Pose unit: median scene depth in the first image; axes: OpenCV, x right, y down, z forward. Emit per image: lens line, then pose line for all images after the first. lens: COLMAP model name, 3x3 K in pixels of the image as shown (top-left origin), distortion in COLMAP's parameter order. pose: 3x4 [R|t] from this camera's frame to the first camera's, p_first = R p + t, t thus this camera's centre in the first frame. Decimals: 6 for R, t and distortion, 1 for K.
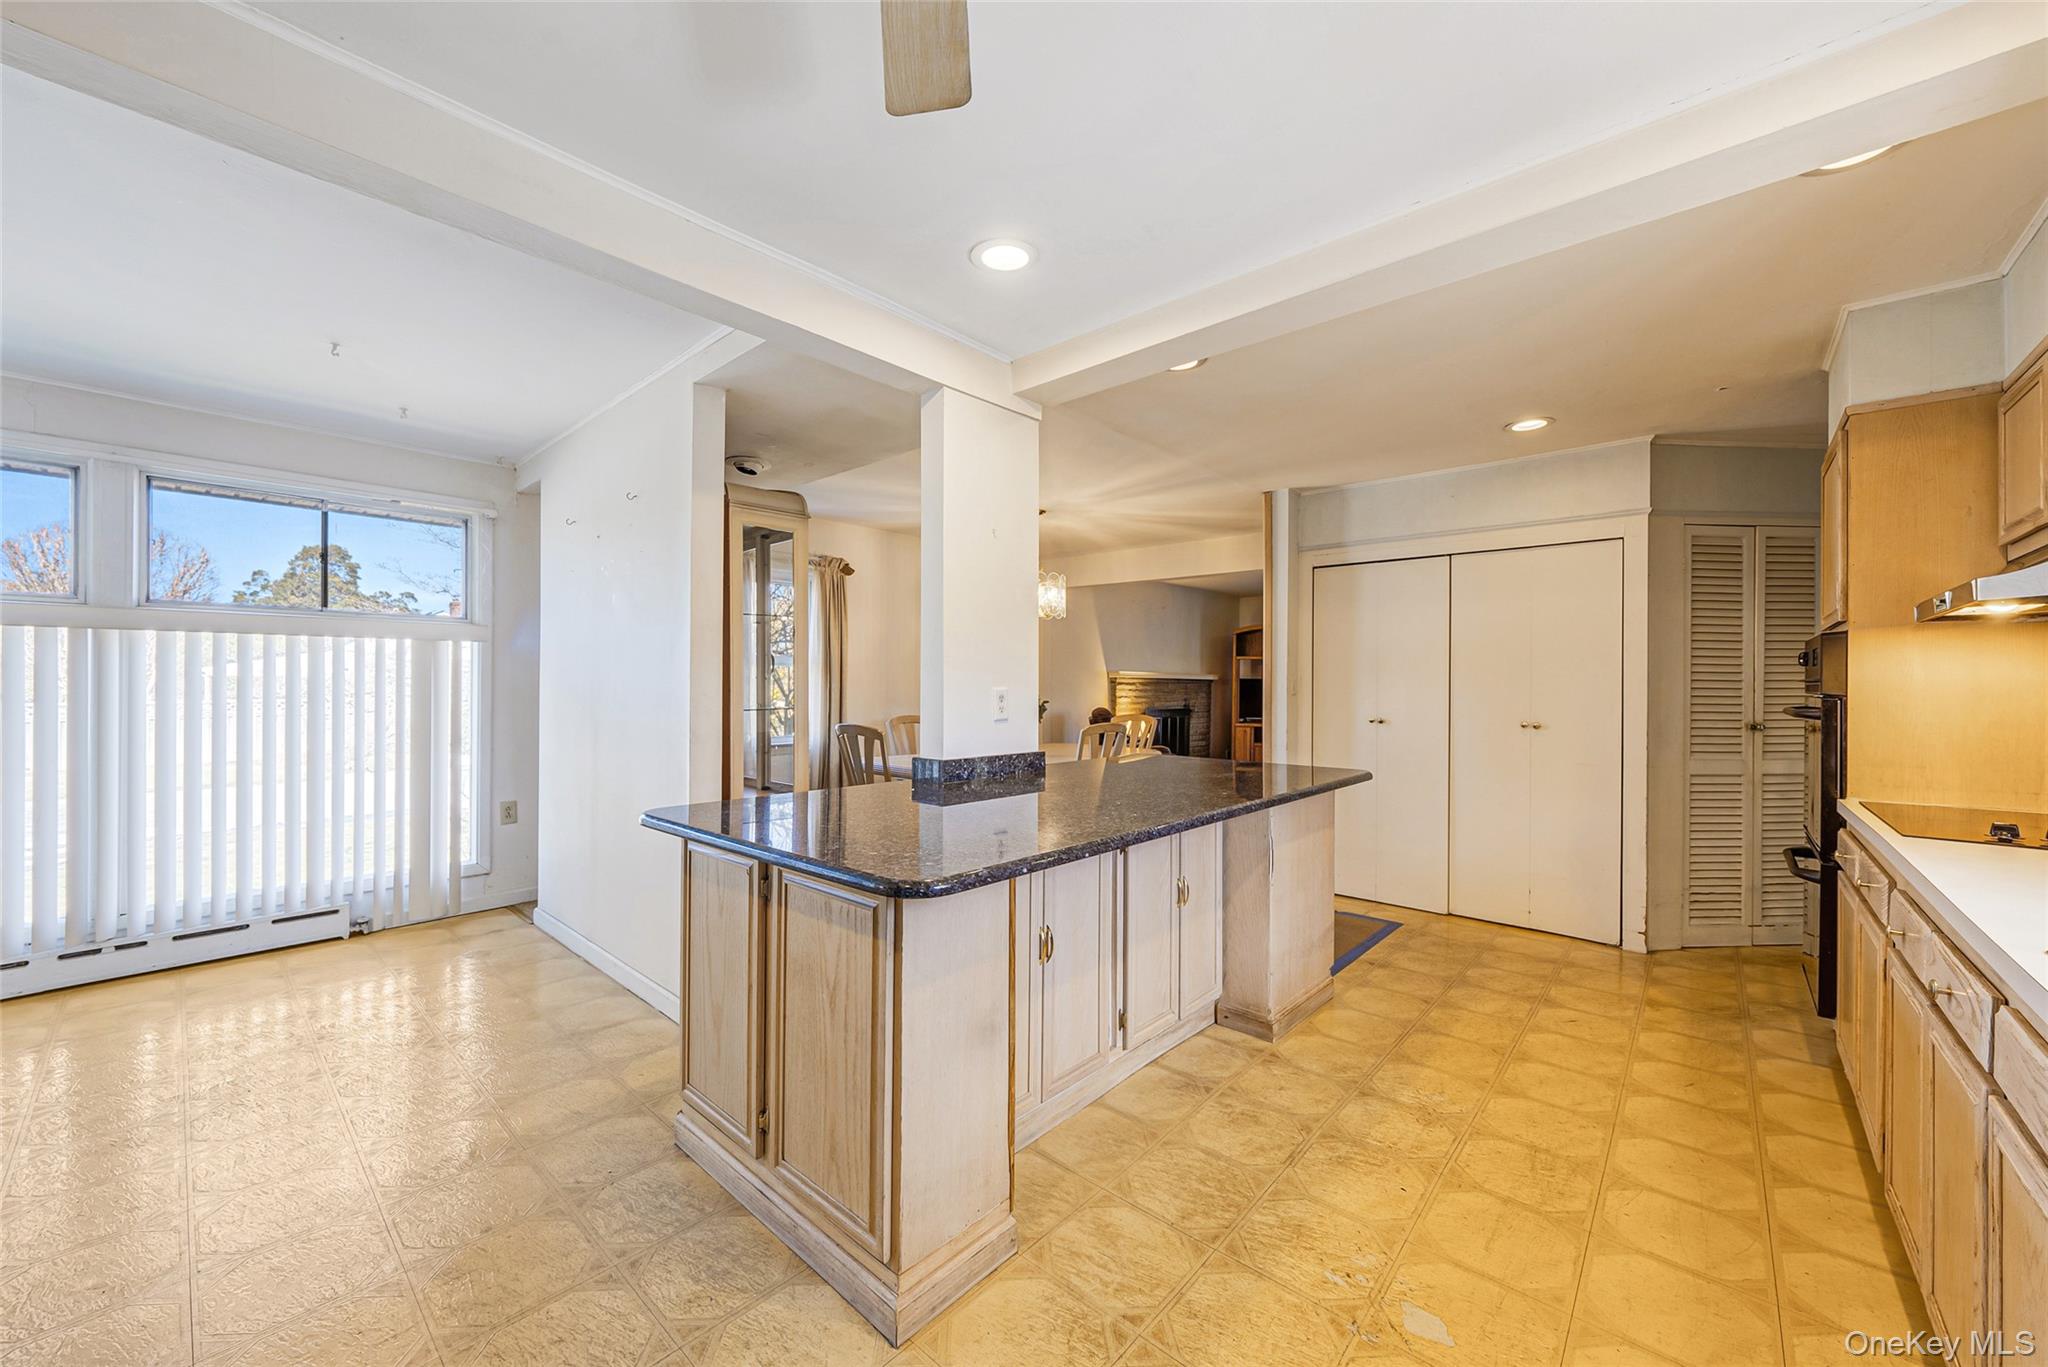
lens RADIAL K [[772.4, 0, 1020.0], [0, 772.4, 687.8], [0, 0, 1]] dist [-0.000142, -0.000180]
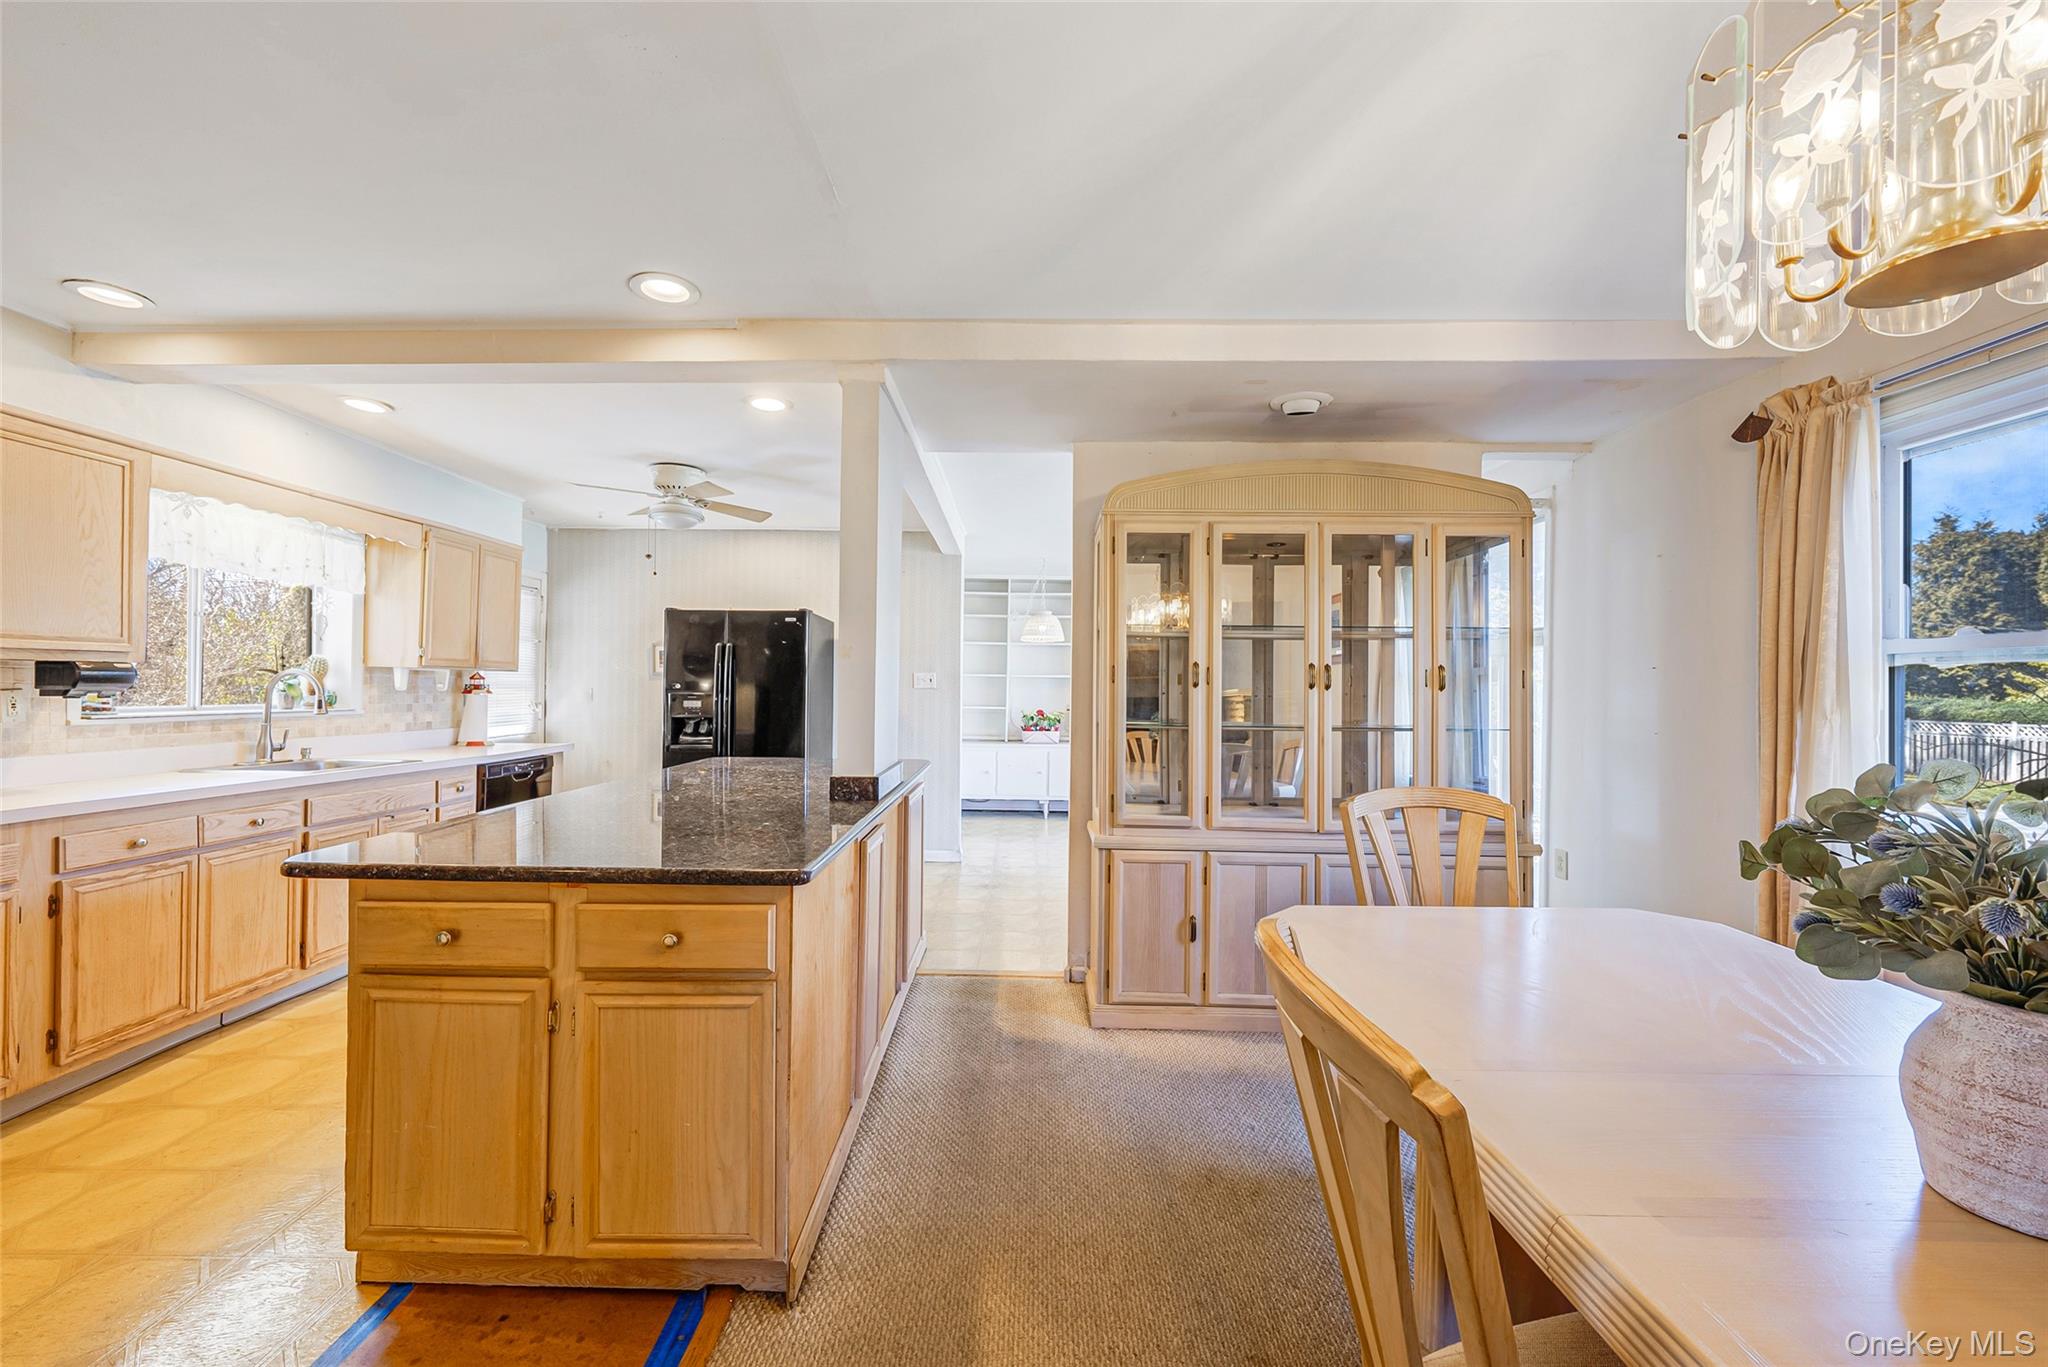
lens RADIAL K [[805.4, 0, 1018.4], [0, 805.4, 682.6], [0, 0, 1]] dist [-0.002623, -0.000364]
pose [[-0.751187, -0.017749, -0.659850, 0.529494], [-0.019247, 0.999802, -0.004982, -0.021373], [0.659808, 0.008958, -0.751381, 2.077928]]
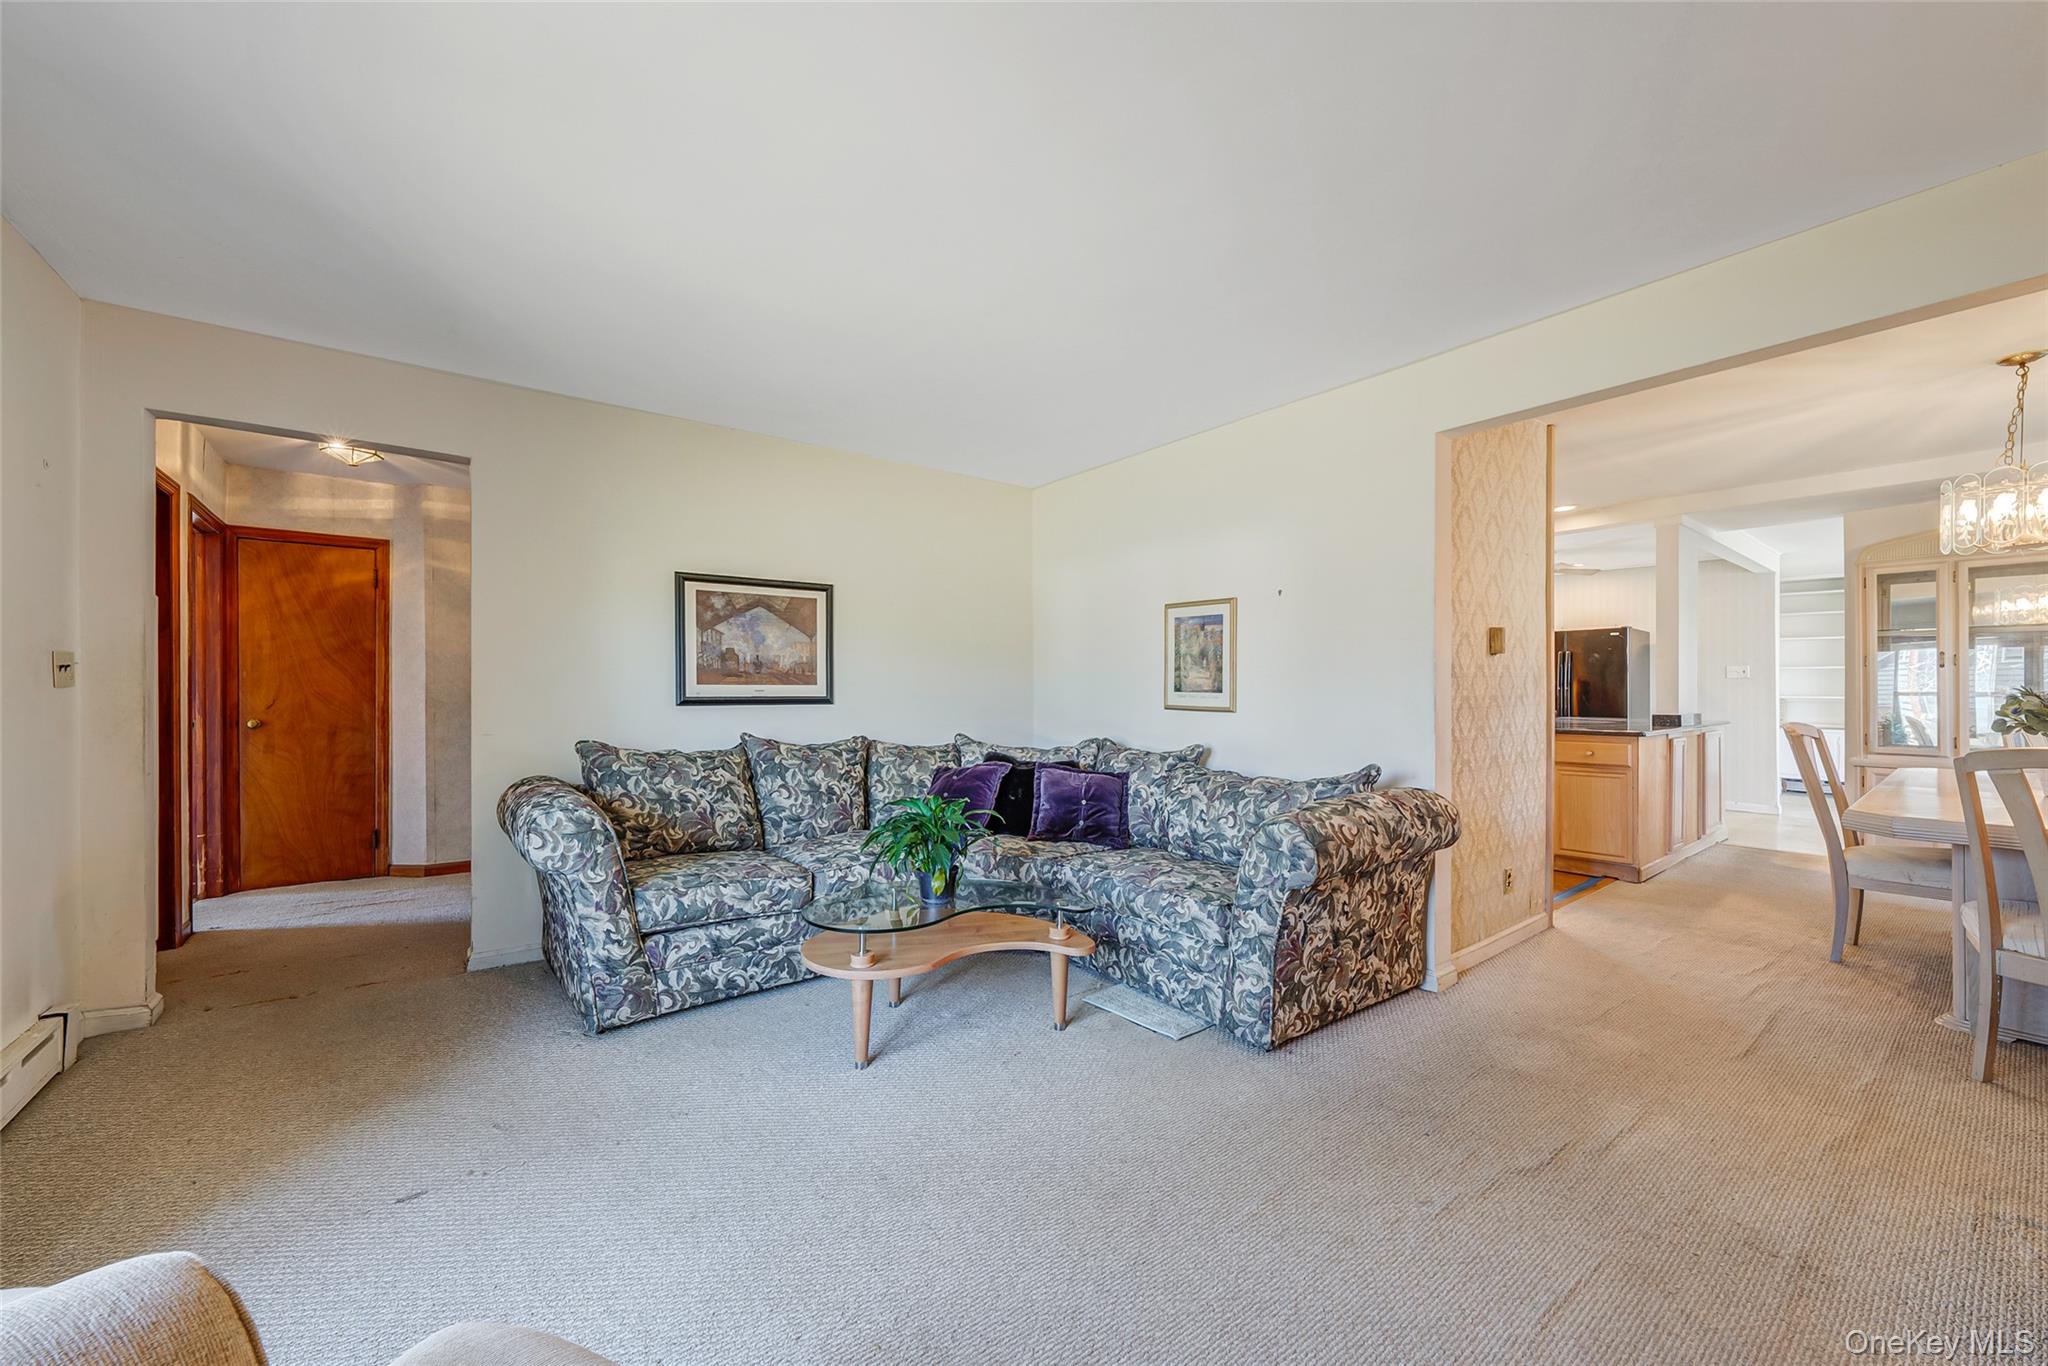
lens RADIAL K [[770.5, 0, 1019.3], [0, 770.5, 692.5], [0, 0, 1]] dist [-0.007313, -0.000116]
pose [[-0.983250, -0.005158, 0.182189, 1.326507], [-0.003025, 0.999924, 0.011982, 0.019855], [-0.182237, 0.011230, -0.983191, 3.482880]]
